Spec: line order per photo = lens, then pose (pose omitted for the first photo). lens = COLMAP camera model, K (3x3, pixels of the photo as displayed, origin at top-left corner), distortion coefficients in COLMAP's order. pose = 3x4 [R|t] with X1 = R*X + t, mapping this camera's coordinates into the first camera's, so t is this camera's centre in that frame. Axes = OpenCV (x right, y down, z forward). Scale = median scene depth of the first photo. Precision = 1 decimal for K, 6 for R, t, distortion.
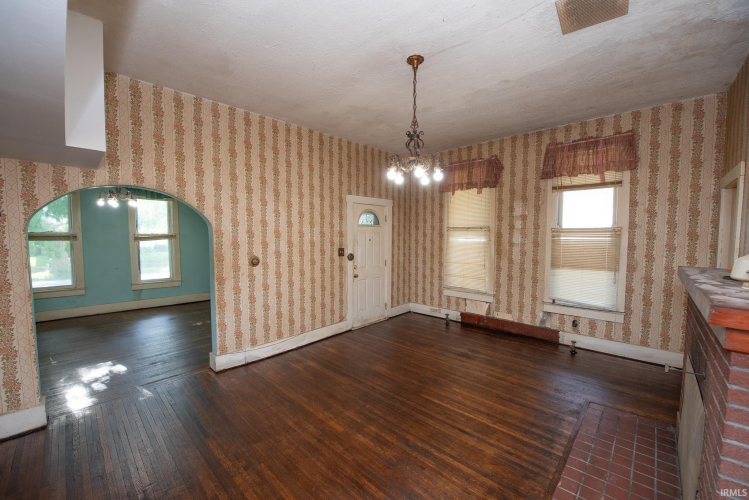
lens RADIAL K [[296.9, 0, 372.1], [0, 296.9, 254.1], [0, 0, 1]] dist [-0.018313, -0.001584]
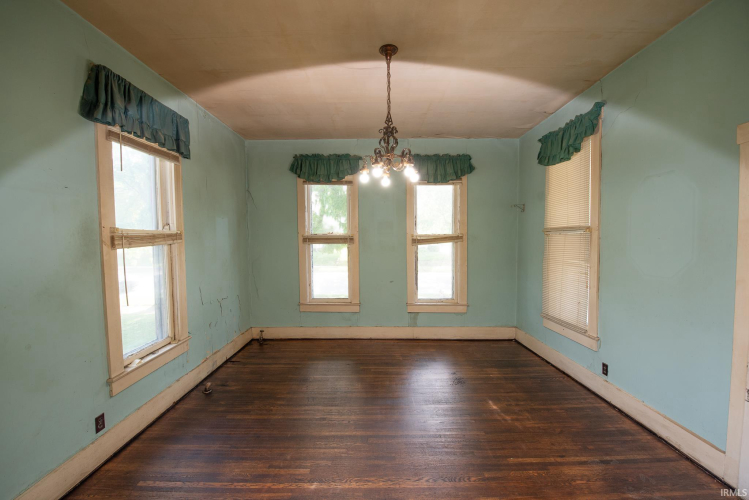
lens RADIAL K [[296.9, 0, 372.1], [0, 296.9, 253.0], [0, 0, 1]] dist [-0.018313, -0.001584]
pose [[0.681872, 0.027139, -0.730968, -0.340926], [-0.035513, 0.999361, 0.003977, -0.023452], [0.730609, 0.023247, 0.682400, 0.425968]]
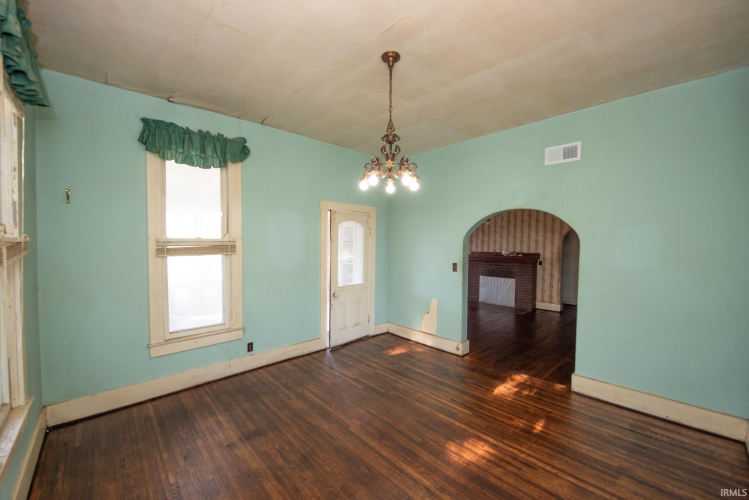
lens RADIAL K [[296.9, 0, 374.8], [0, 296.9, 252.6], [0, 0, 1]] dist [-0.018313, -0.001584]
pose [[0.065499, -0.029020, 0.997431, -0.981077], [0.055860, 0.998116, 0.025372, -0.045282], [-0.996288, 0.054055, 0.066997, 0.697342]]
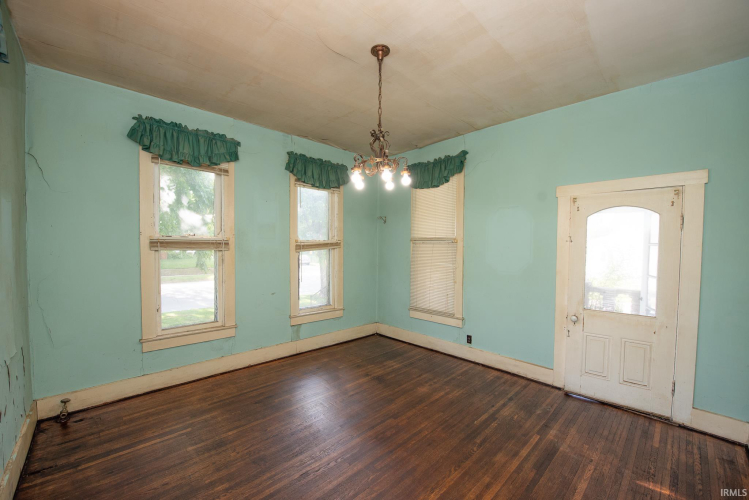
lens RADIAL K [[296.9, 0, 373.0], [0, 296.9, 252.4], [0, 0, 1]] dist [-0.018313, -0.001584]
pose [[0.998327, 0.008848, -0.057132, -0.591375], [-0.010823, 0.999351, -0.034355, -0.020344], [0.056791, 0.034916, 0.997775, 0.338571]]
